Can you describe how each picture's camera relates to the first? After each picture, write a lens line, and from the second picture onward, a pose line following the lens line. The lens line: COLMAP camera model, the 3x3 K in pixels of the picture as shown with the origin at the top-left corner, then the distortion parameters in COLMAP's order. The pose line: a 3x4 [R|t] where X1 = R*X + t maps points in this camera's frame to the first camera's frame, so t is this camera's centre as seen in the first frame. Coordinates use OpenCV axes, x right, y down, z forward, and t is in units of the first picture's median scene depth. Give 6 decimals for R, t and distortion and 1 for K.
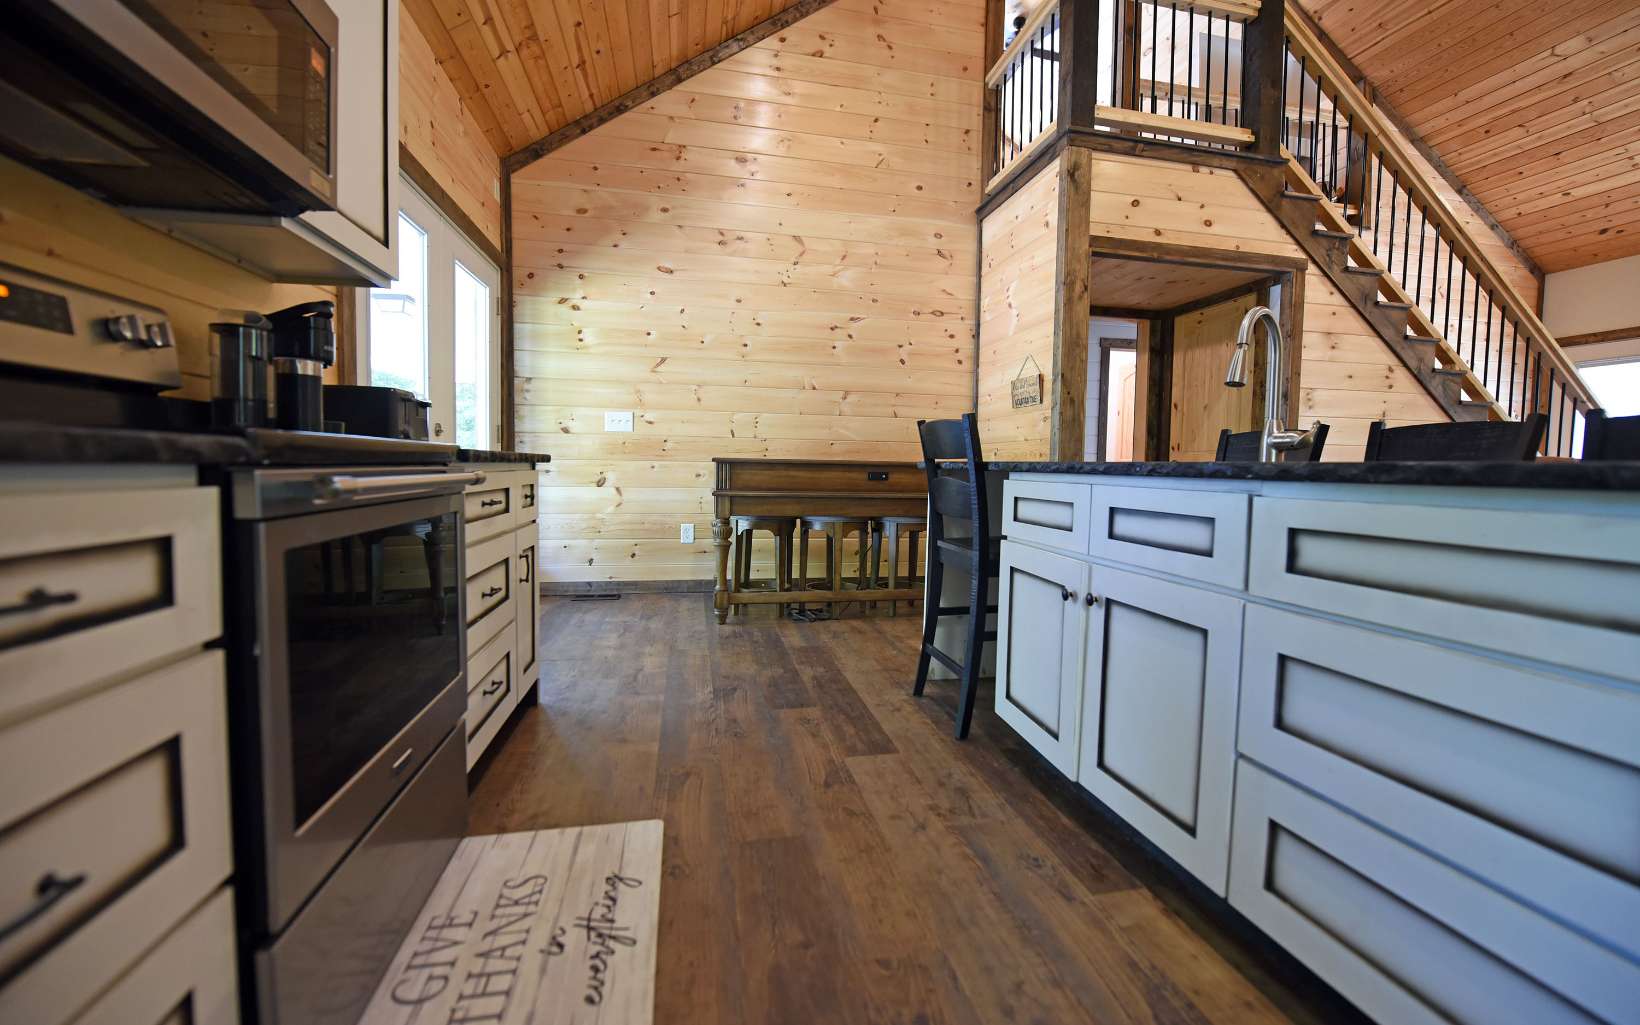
lens RADIAL K [[653.5, 0, 825.7], [0, 653.5, 505.4], [0, 0, 1]] dist [-0.016972, -0.001738]
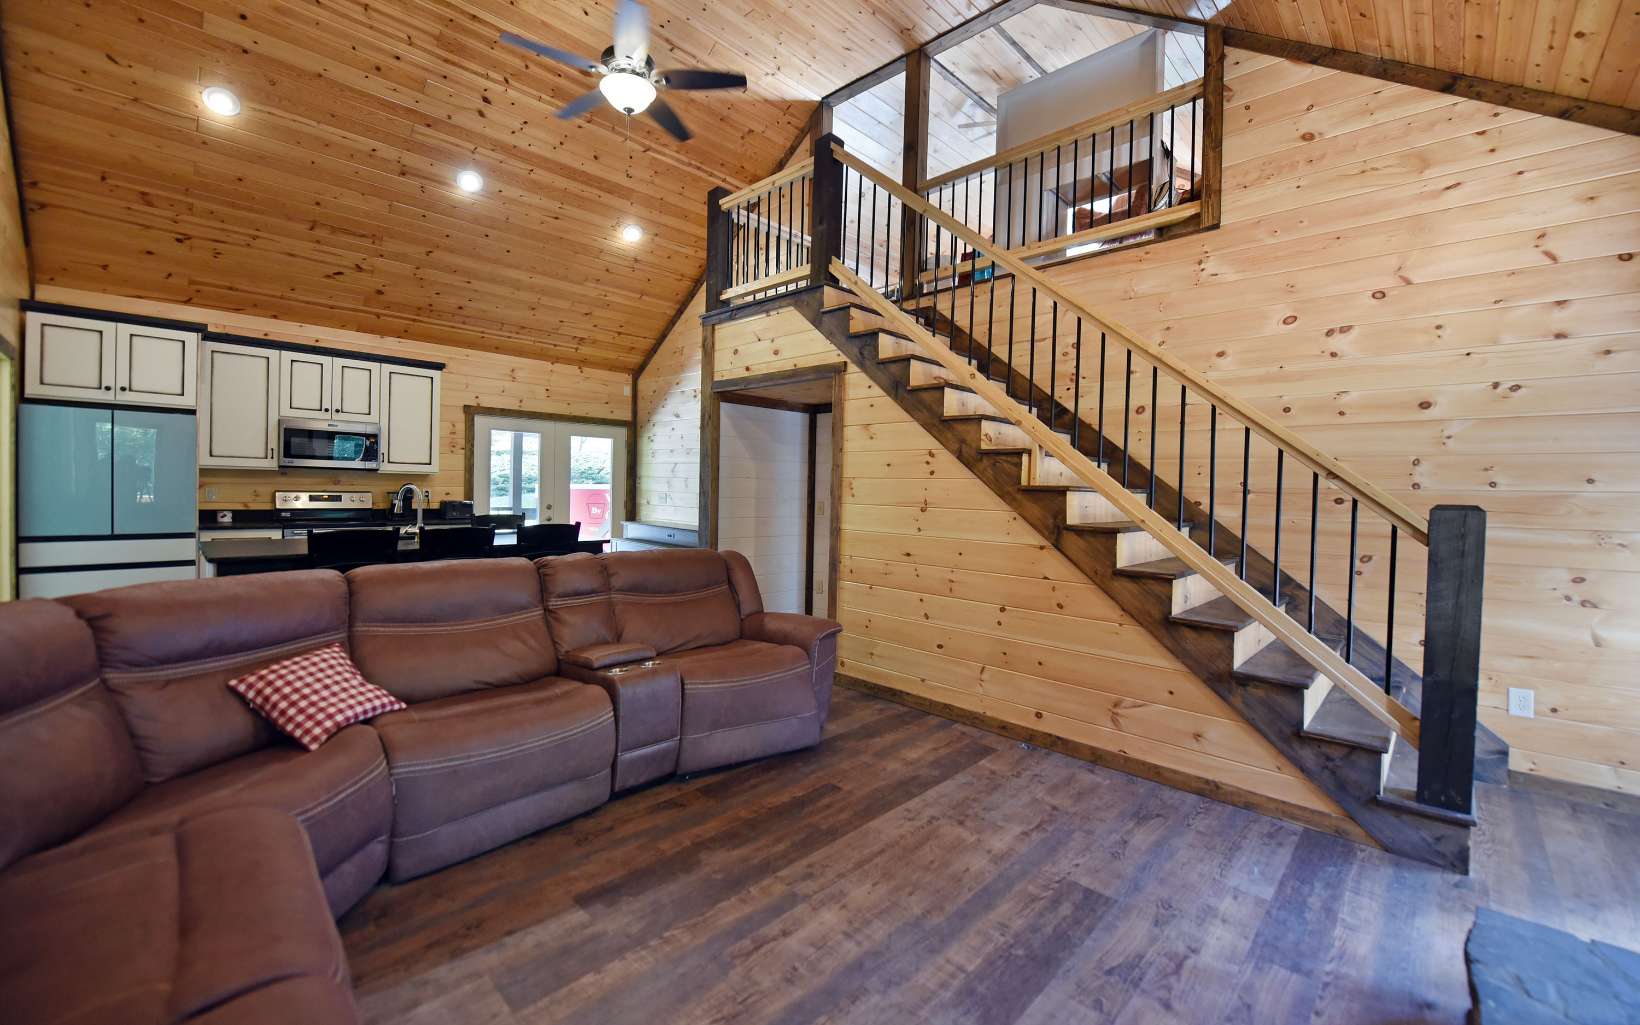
lens RADIAL K [[653.5, 0, 836.7], [0, 653.5, 502.5], [0, 0, 1]] dist [-0.016972, -0.001738]
pose [[0.563192, 0.019426, -0.826098, 1.563085], [-0.063151, 0.997812, -0.019589, -0.113859], [0.823909, 0.063201, 0.563186, 0.359747]]
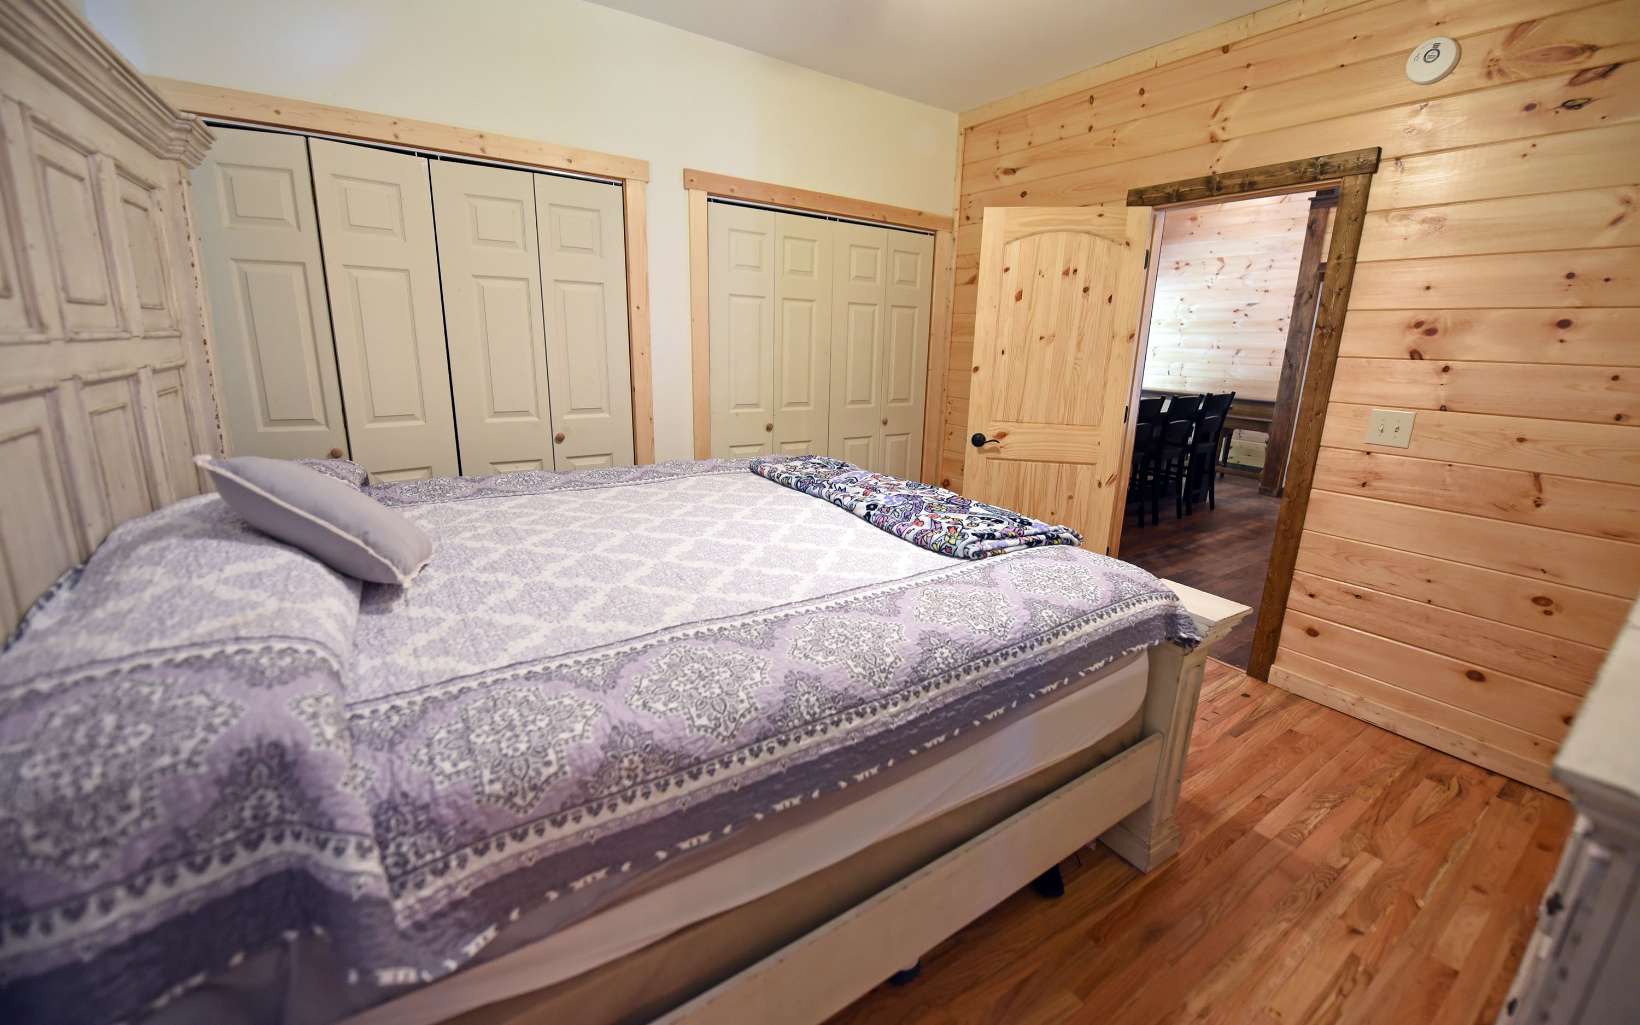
lens RADIAL K [[653.5, 0, 830.4], [0, 653.5, 507.8], [0, 0, 1]] dist [-0.016972, -0.001738]
pose [[0.366363, 0.228623, -0.901948, 1.304156], [-0.071739, 0.973399, 0.217595, -0.071286], [0.927702, -0.015013, 0.373019, -0.614443]]
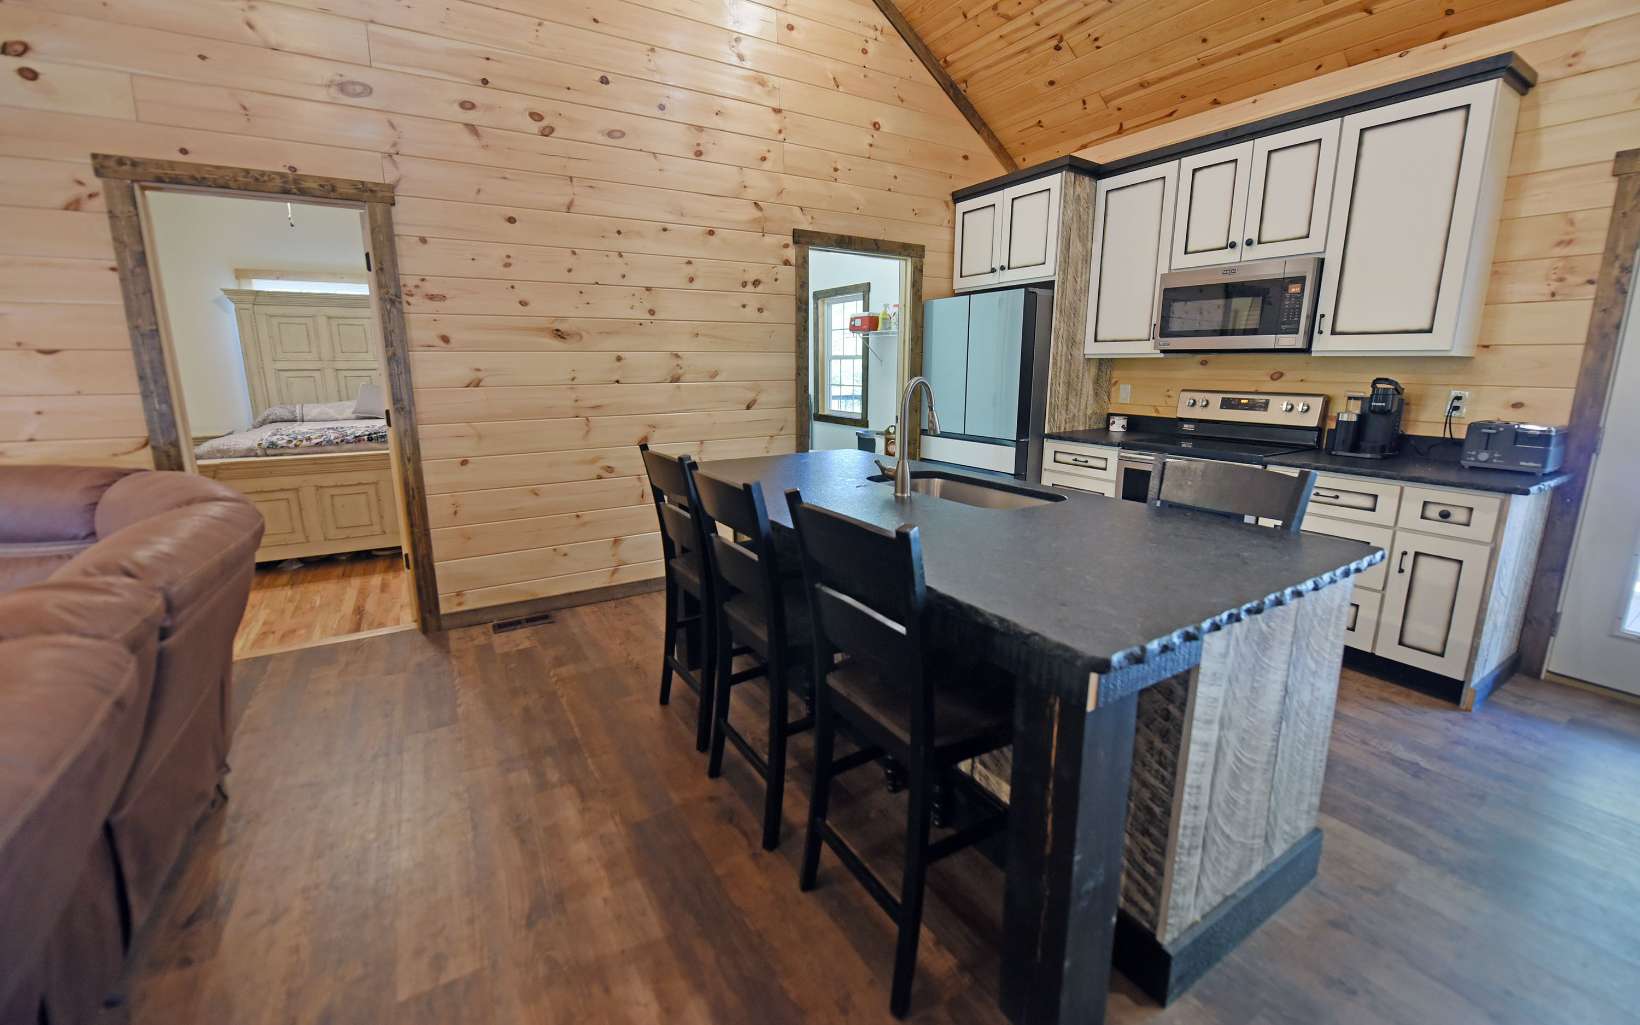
lens RADIAL K [[653.5, 0, 825.3], [0, 653.5, 502.3], [0, 0, 1]] dist [-0.016972, -0.001738]
pose [[-0.942908, 0.053414, -0.328742, 0.514411], [-0.032948, 0.967254, 0.251661, -0.151337], [0.331419, 0.248125, -0.910272, 0.856226]]
